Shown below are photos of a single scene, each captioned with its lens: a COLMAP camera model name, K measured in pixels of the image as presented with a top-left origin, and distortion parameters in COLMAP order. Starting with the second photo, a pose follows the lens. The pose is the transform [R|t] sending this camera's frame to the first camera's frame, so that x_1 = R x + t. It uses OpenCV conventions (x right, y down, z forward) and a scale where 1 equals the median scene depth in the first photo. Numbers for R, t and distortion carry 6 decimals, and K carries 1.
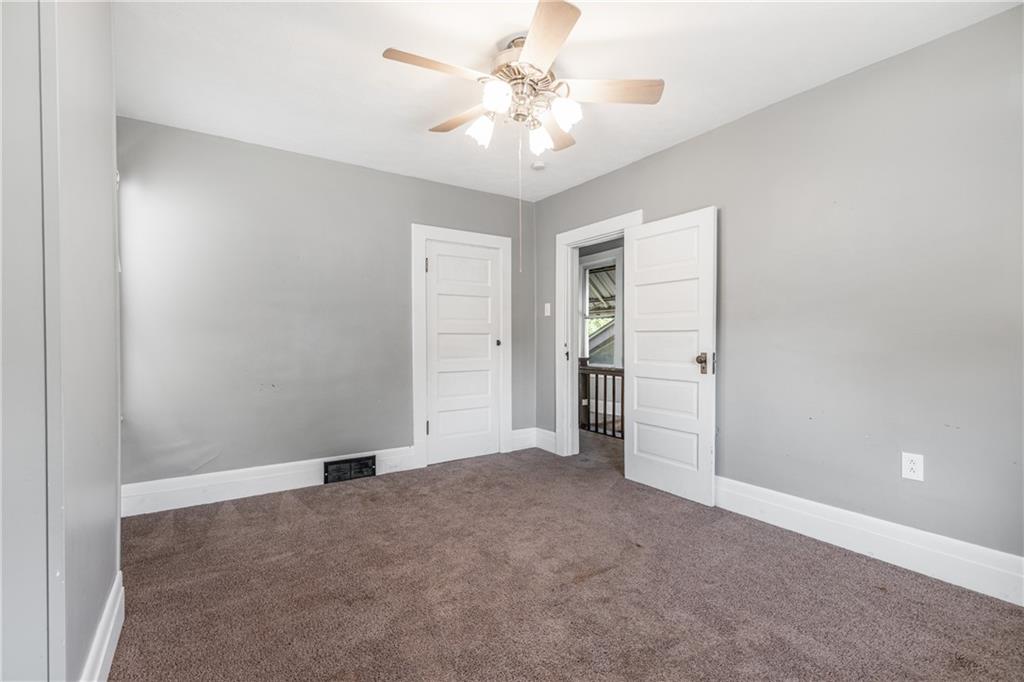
lens RADIAL K [[469.4, 0, 512.4], [0, 469.4, 334.2], [0, 0, 1]] dist [0.001047, -0.000698]
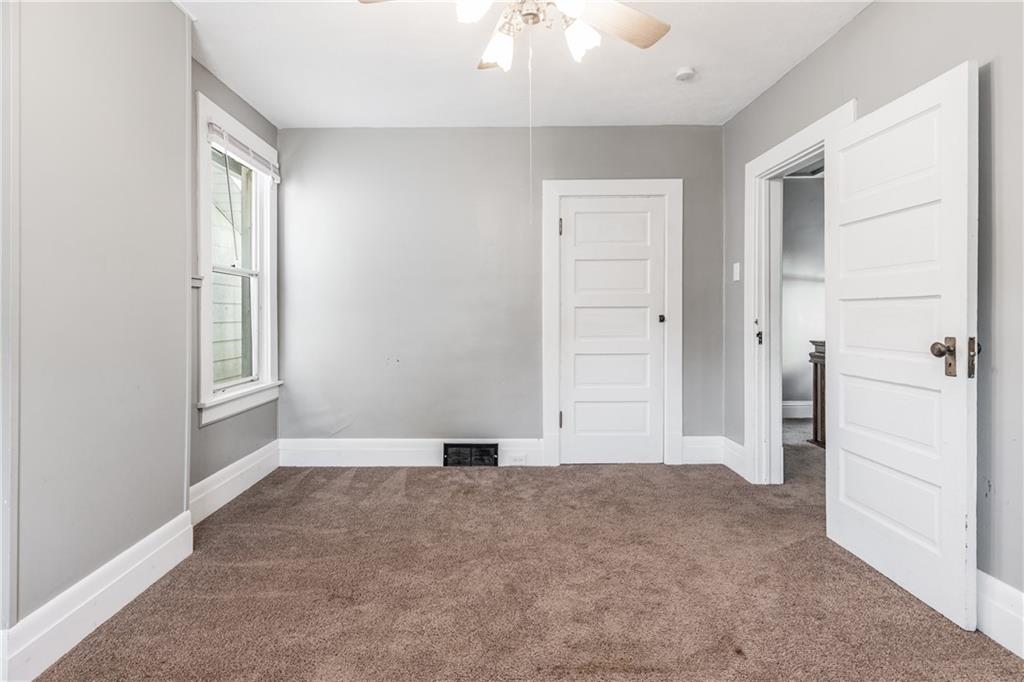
lens RADIAL K [[518.4, 0, 510.1], [0, 518.4, 304.1], [0, 0, 1]] dist [0.002158, -0.001996]
pose [[0.818119, -0.015557, -0.574838, 0.315264], [0.009866, 0.999867, -0.013018, 0.004252], [0.574964, 0.004979, 0.818164, 0.208822]]
